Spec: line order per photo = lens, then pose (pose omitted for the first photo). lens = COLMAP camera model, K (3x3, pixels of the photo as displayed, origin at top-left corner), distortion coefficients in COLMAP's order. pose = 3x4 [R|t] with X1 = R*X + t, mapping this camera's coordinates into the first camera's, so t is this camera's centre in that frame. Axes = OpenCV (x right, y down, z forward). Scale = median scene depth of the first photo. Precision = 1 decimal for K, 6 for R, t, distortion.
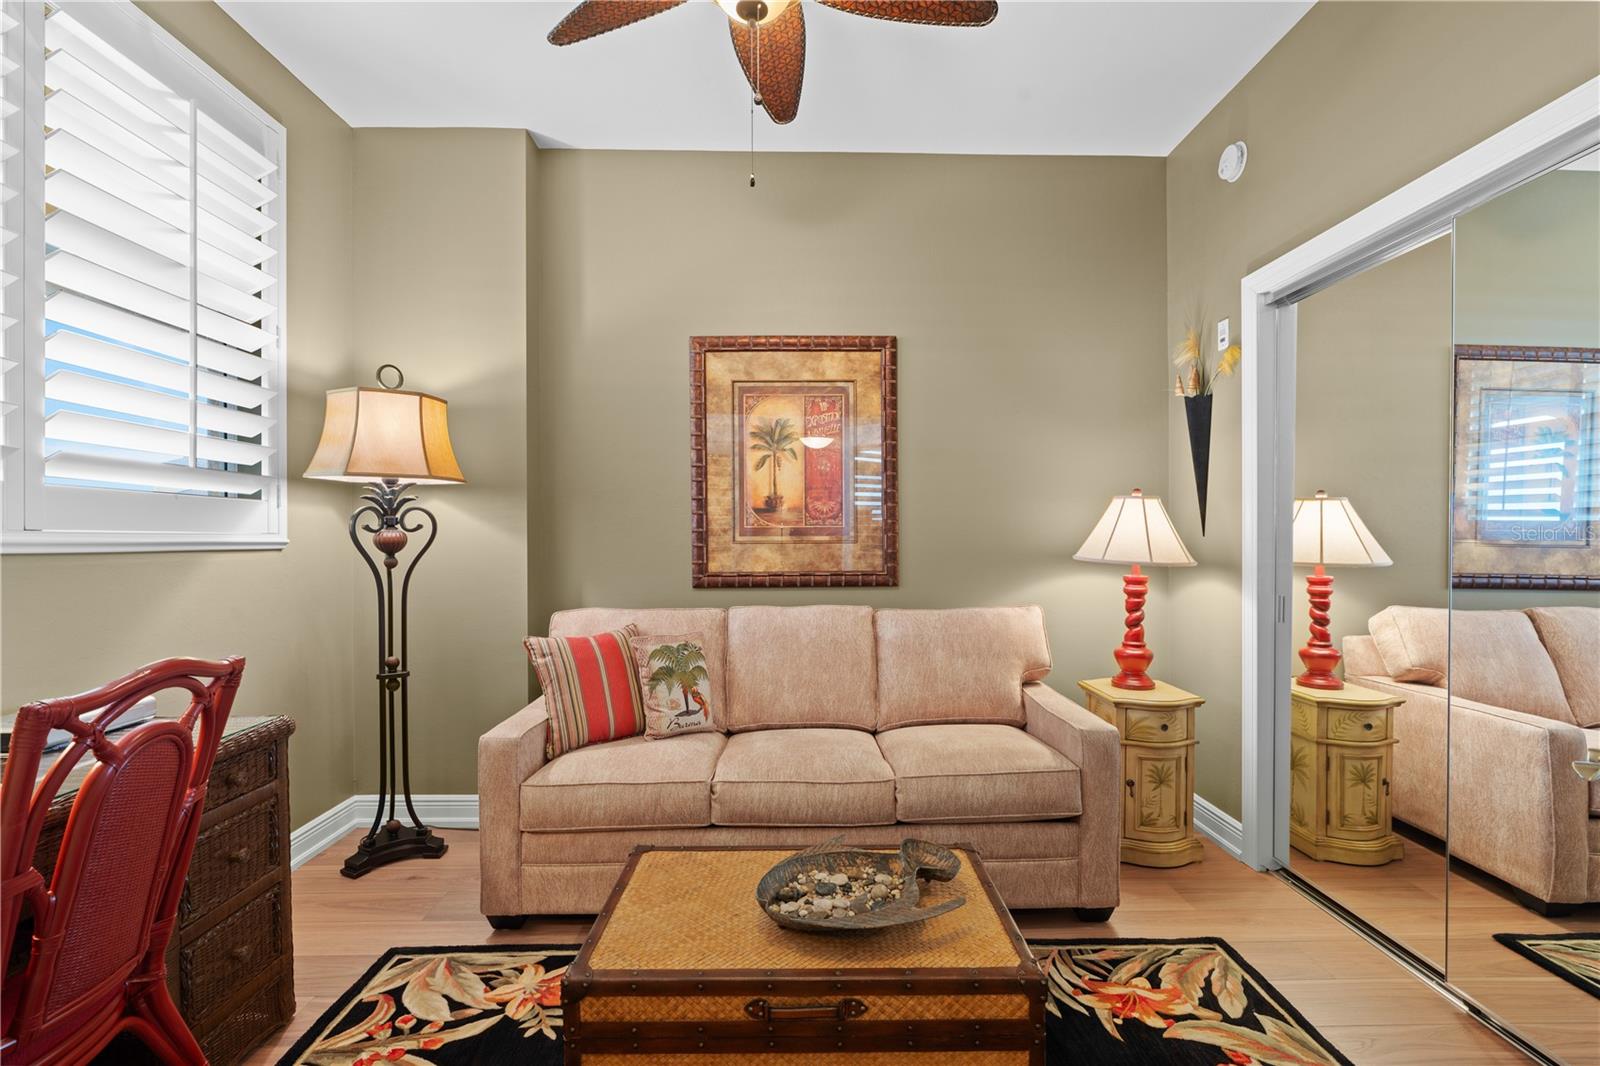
lens RADIAL K [[723.0, 0, 806.0], [0, 723.0, 535.7], [0, 0, 1]] dist [-0.007608, 0.005046]
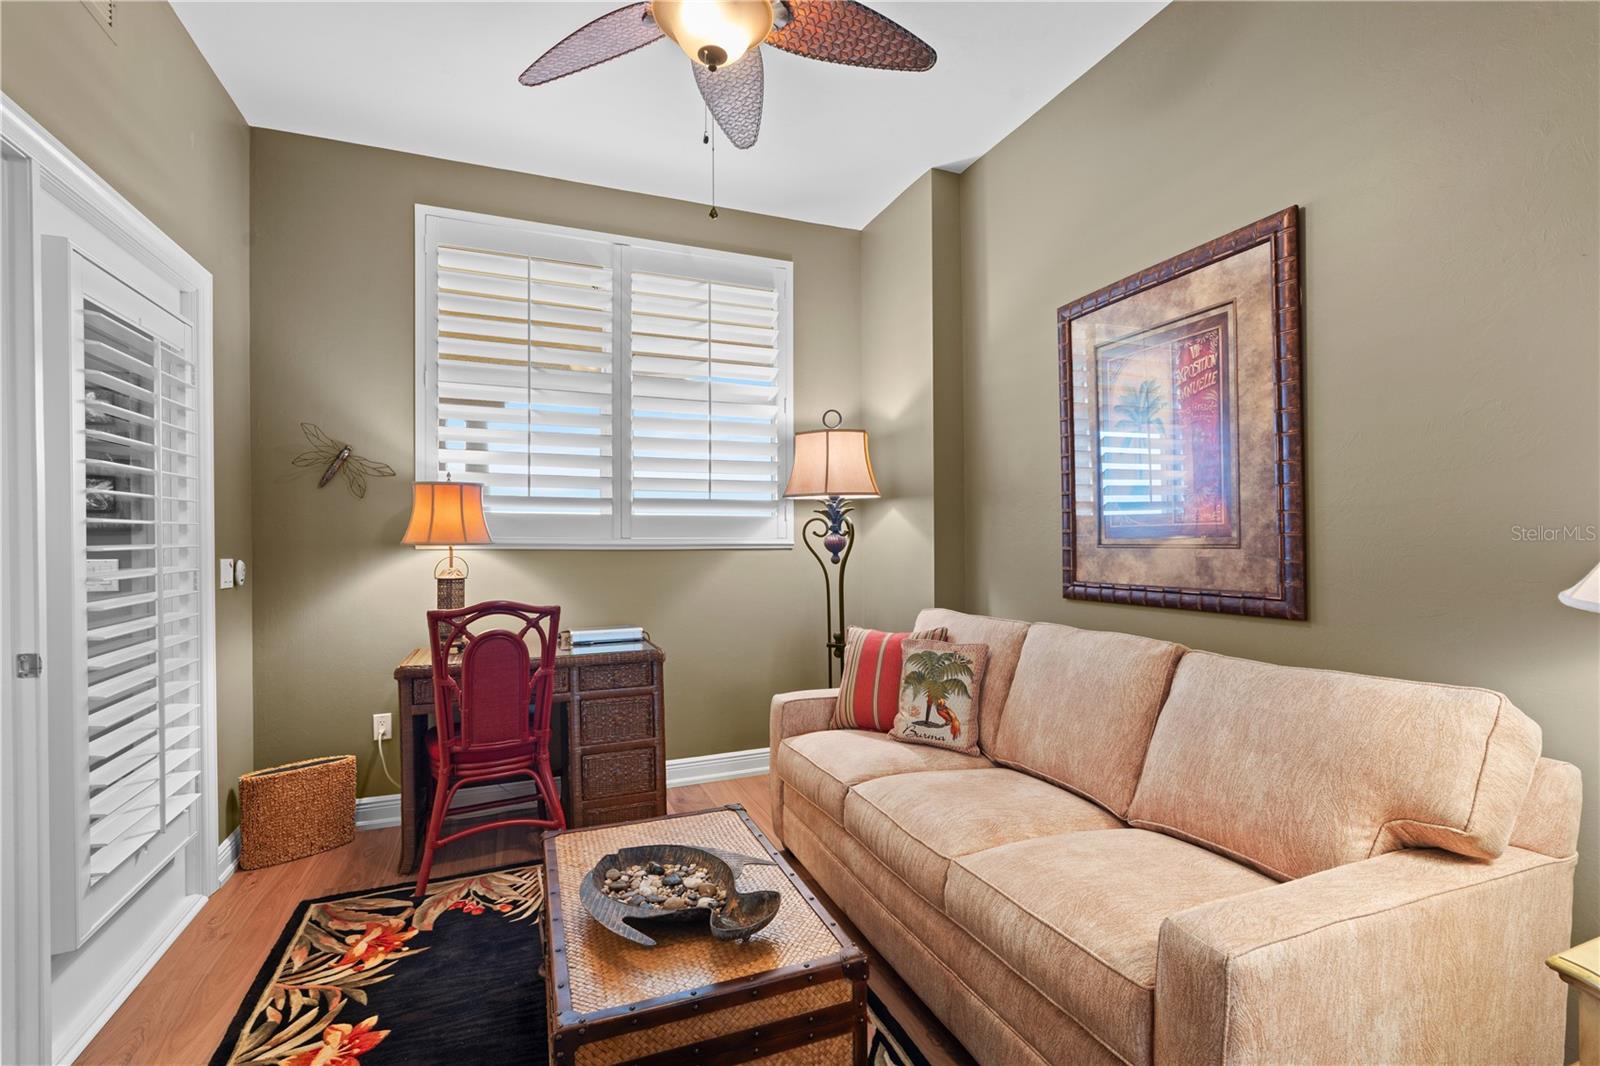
lens RADIAL K [[723.0, 0, 804.2], [0, 723.0, 531.5], [0, 0, 1]] dist [-0.007608, 0.005046]
pose [[0.358957, -0.010370, -0.933296, 0.620390], [0.010447, 0.999920, -0.007093, -0.005135], [0.933296, -0.007204, 0.359037, 0.462366]]
